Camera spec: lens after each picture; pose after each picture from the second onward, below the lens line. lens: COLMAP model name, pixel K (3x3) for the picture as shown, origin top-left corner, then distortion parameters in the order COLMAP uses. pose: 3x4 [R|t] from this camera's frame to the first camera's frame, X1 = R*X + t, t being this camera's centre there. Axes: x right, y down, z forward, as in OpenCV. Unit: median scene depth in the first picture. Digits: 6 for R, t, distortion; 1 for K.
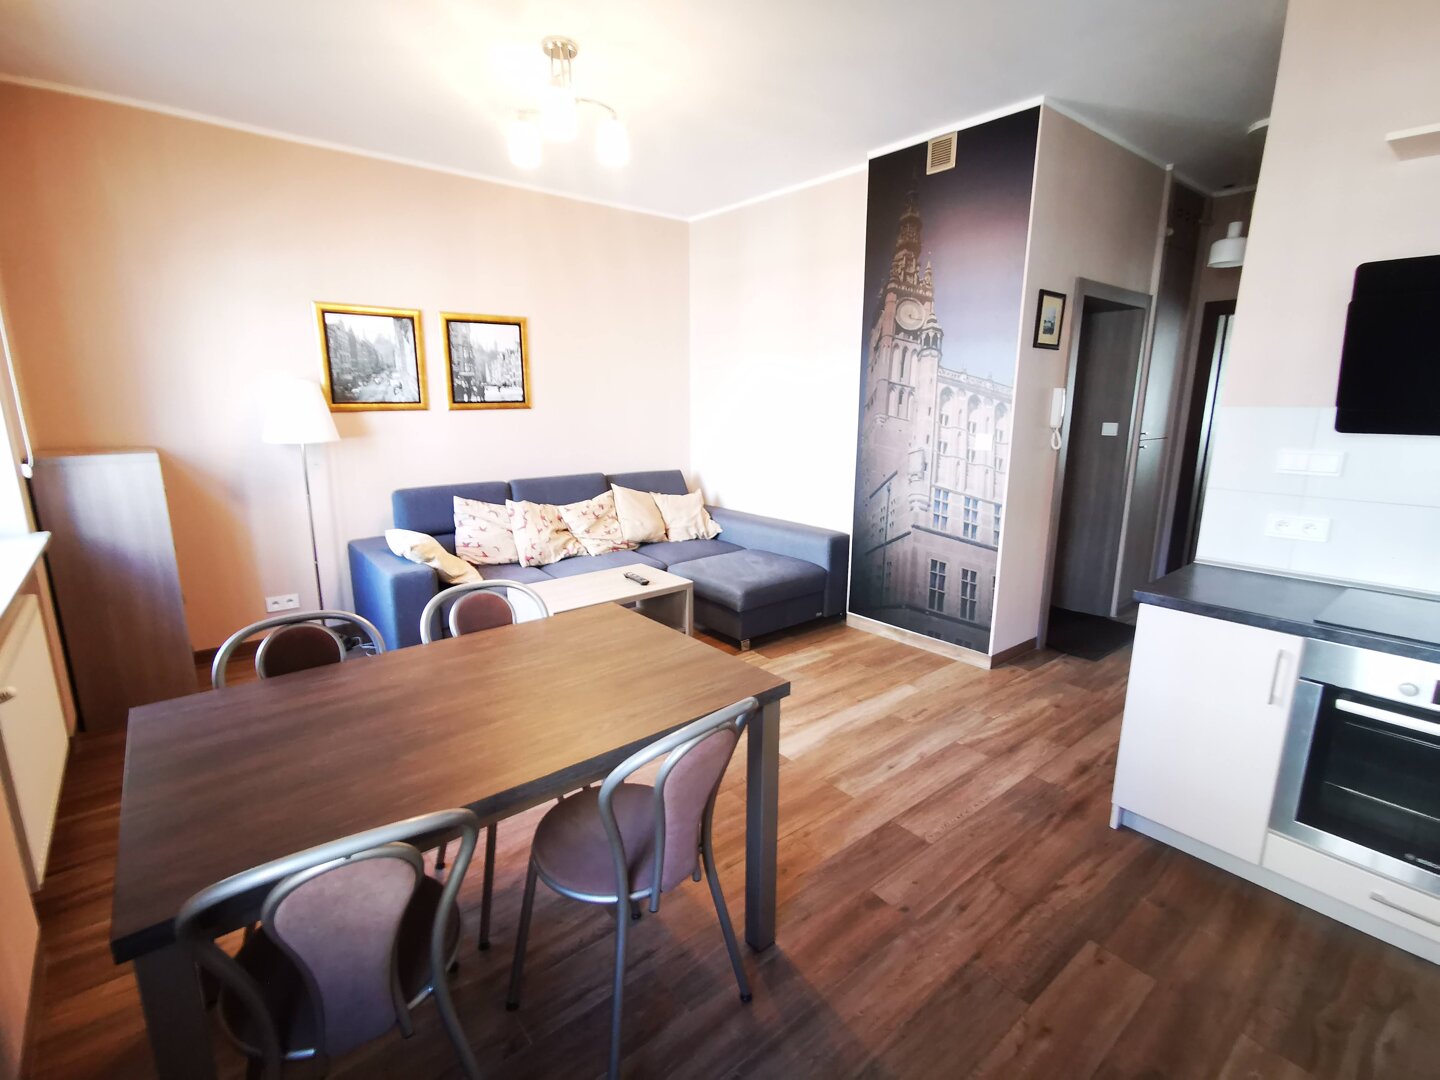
lens RADIAL K [[662.2, 0, 717.1], [0, 662.2, 536.2], [0, 0, 1]] dist [-0.017525, 0.018030]
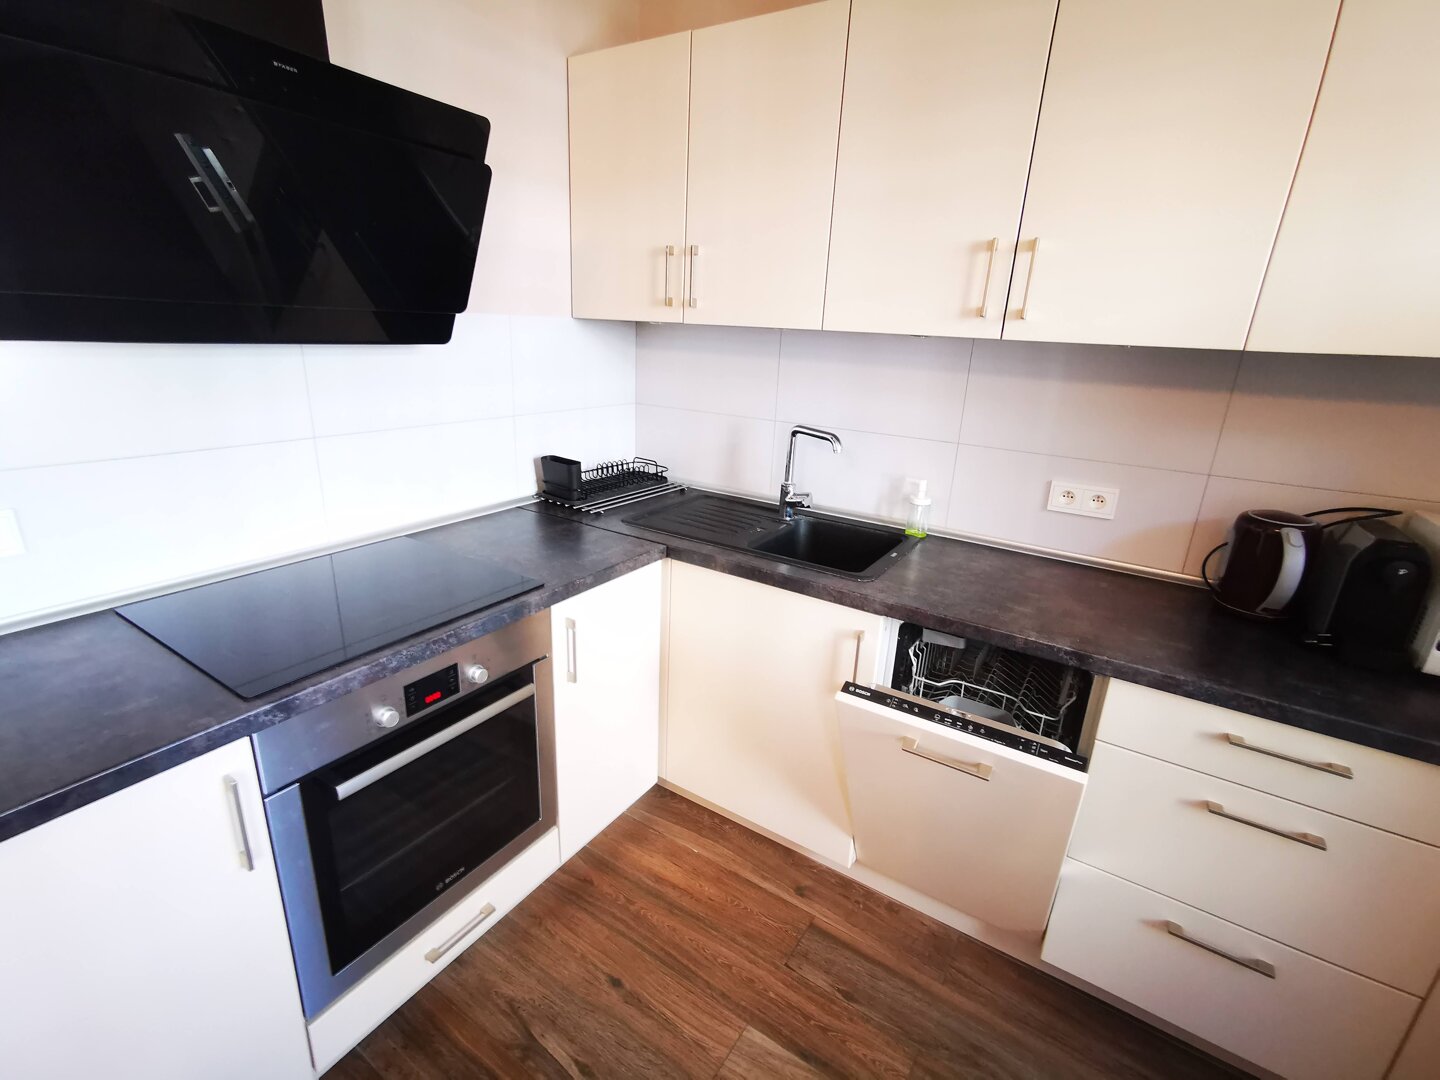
lens RADIAL K [[662.2, 0, 717.1], [0, 662.2, 536.2], [0, 0, 1]] dist [-0.017525, 0.018030]
pose [[-0.304813, -0.305789, 0.901988, 0.165330], [0.151500, 0.919430, 0.362899, -0.066754], [-0.940285, 0.247268, -0.233927, 0.361611]]
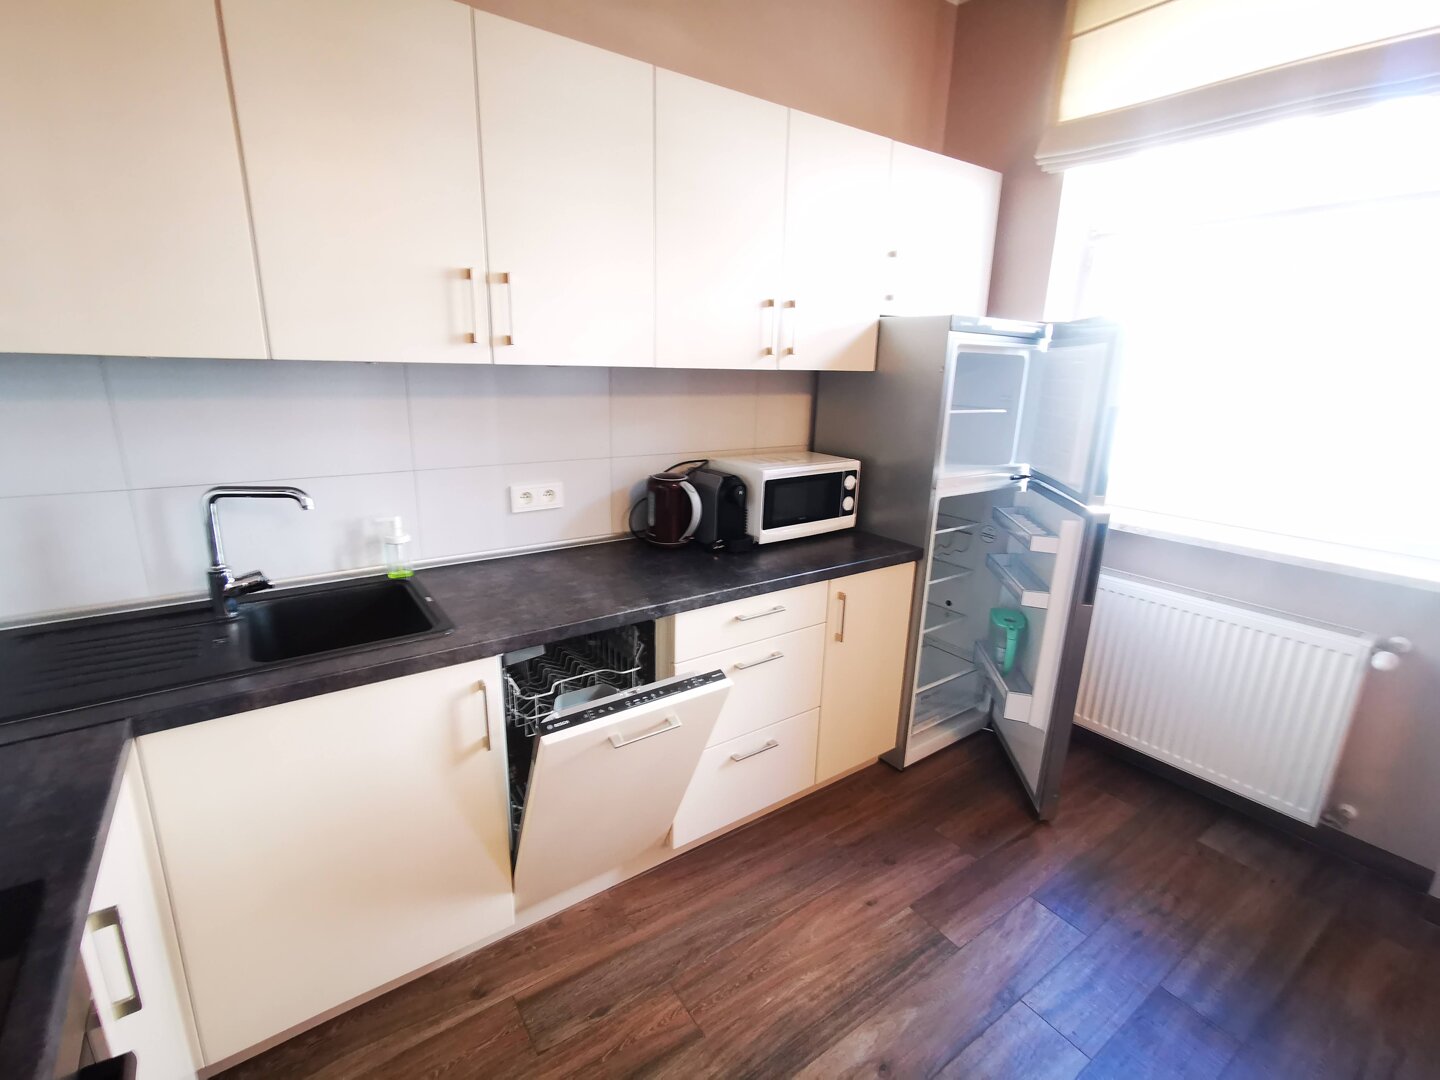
lens RADIAL K [[662.2, 0, 717.1], [0, 662.2, 536.2], [0, 0, 1]] dist [-0.017525, 0.018030]
pose [[-0.996727, -0.048005, 0.065046, 0.336103], [-0.013822, 0.893954, 0.447946, -0.098150], [-0.079652, 0.445581, -0.891691, 0.490373]]
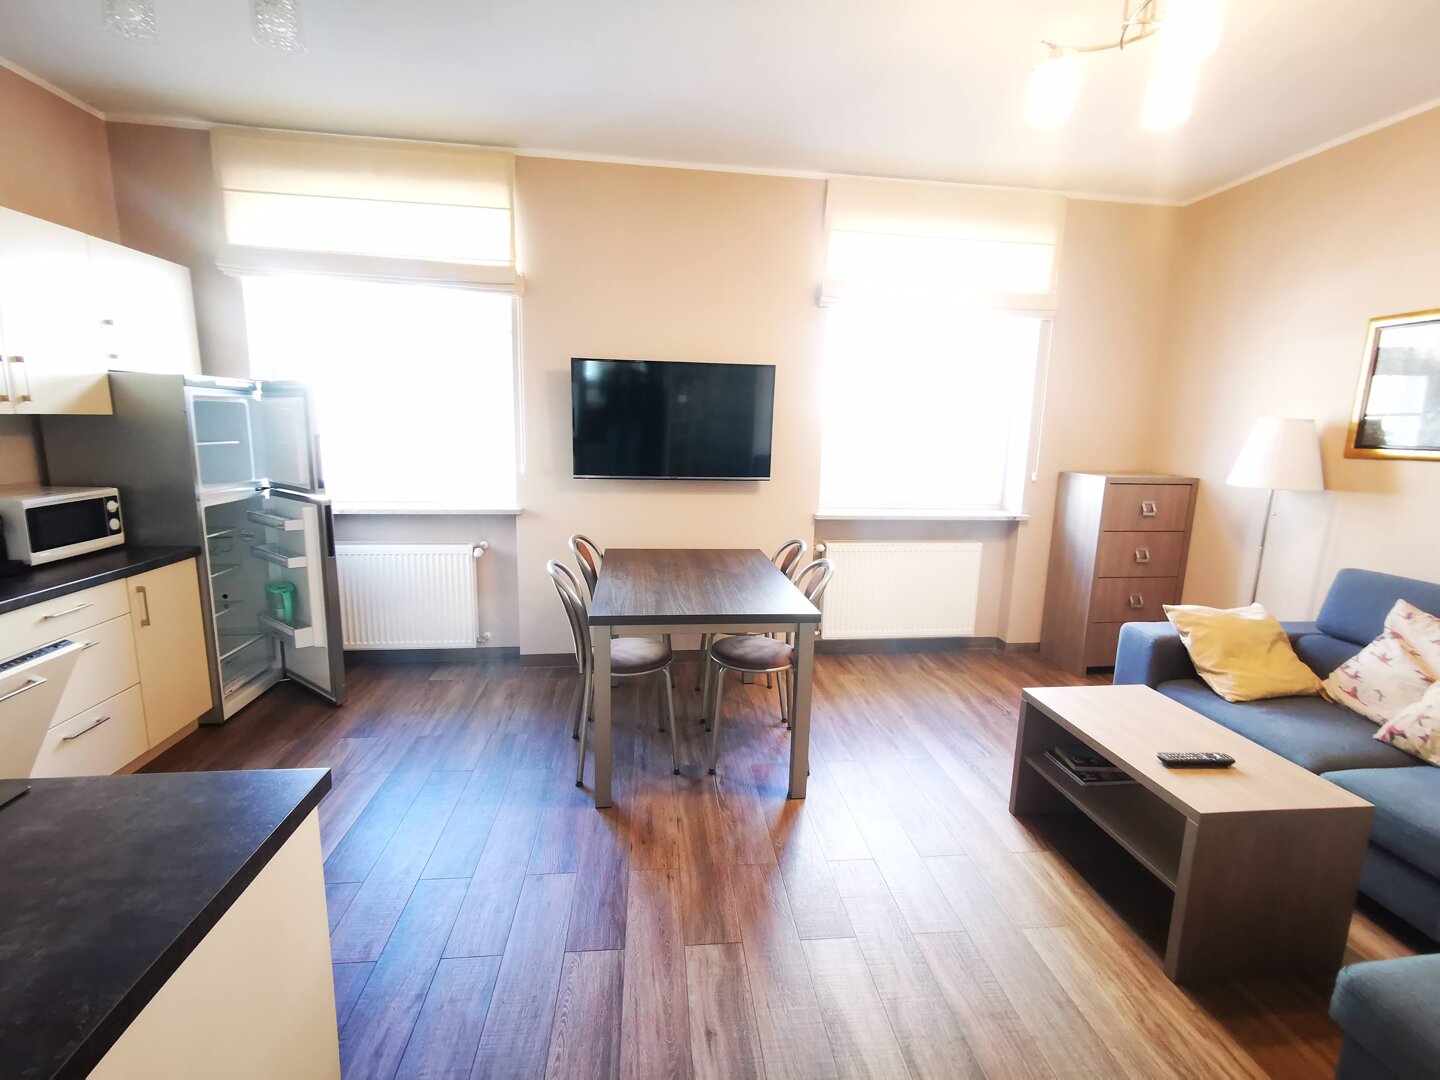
lens RADIAL K [[662.2, 0, 717.1], [0, 662.2, 536.2], [0, 0, 1]] dist [-0.017525, 0.018030]
pose [[-0.542945, 0.129859, -0.829667, 0.512202], [-0.198294, 0.940208, 0.276927, -0.179763], [0.816021, 0.314874, -0.484731, 0.845159]]
